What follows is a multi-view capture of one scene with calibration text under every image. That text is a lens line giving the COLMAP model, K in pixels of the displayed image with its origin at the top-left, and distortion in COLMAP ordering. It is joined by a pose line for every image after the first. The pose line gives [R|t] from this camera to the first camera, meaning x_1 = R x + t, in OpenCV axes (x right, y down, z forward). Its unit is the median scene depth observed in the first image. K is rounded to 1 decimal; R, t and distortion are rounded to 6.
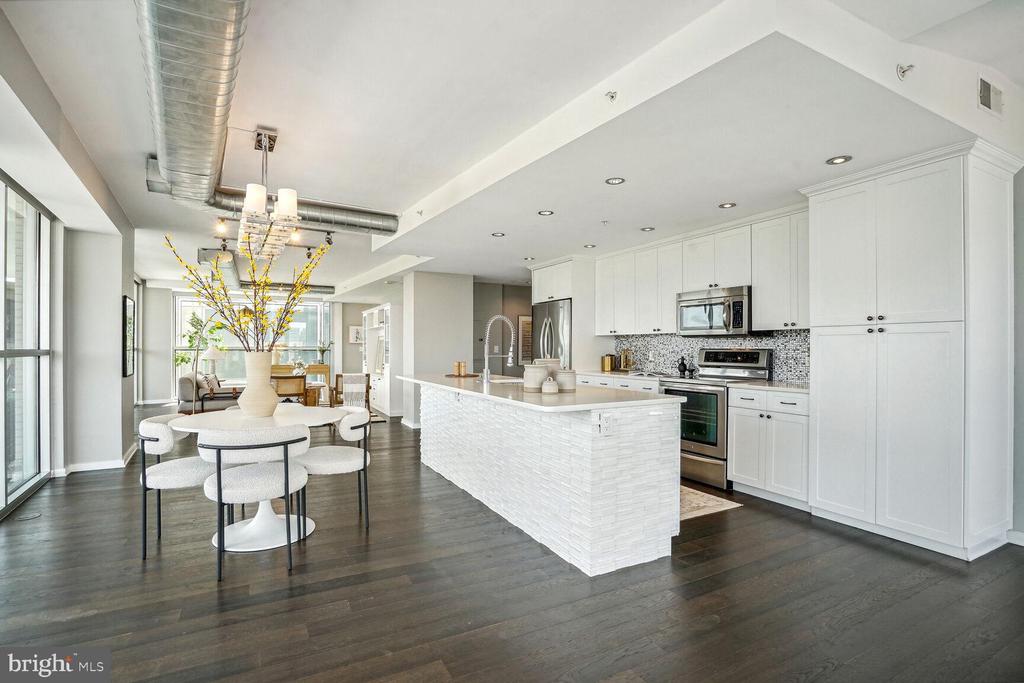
lens RADIAL K [[510.2, 0, 511.1], [0, 510.2, 340.2], [0, 0, 1]] dist [-0.000708, -0.000054]
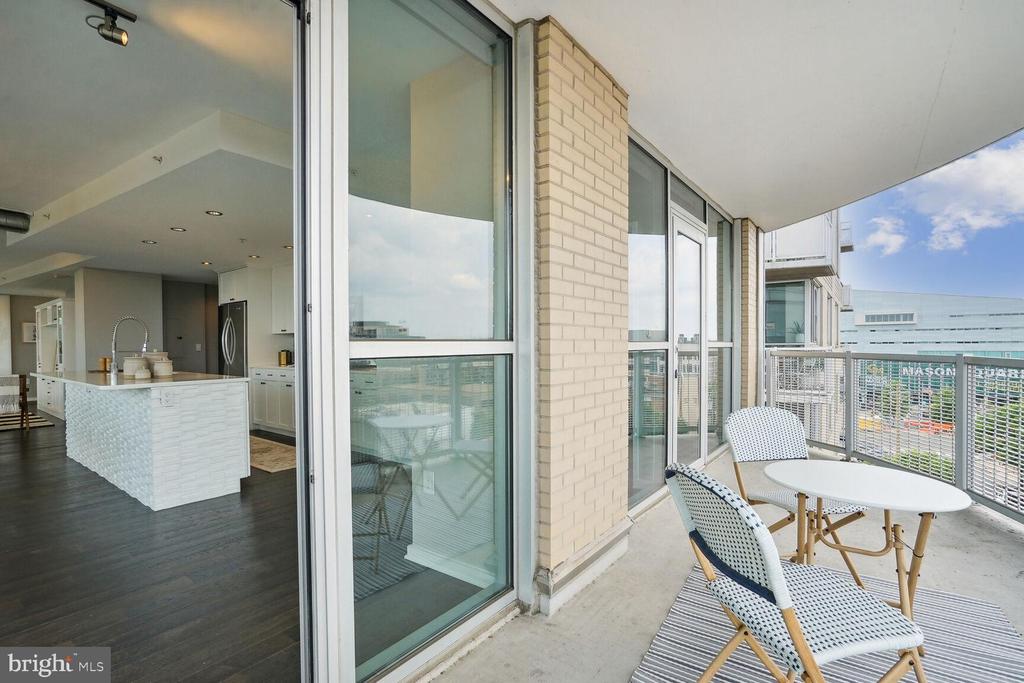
lens RADIAL K [[510.2, 0, 511.1], [0, 510.2, 350.5], [0, 0, 1]] dist [-0.000708, -0.000054]
pose [[0.916748, -0.012230, 0.399279, 0.243863], [0.003153, 0.999722, 0.023381, 0.003636], [-0.399454, -0.020175, 0.916531, -0.311026]]
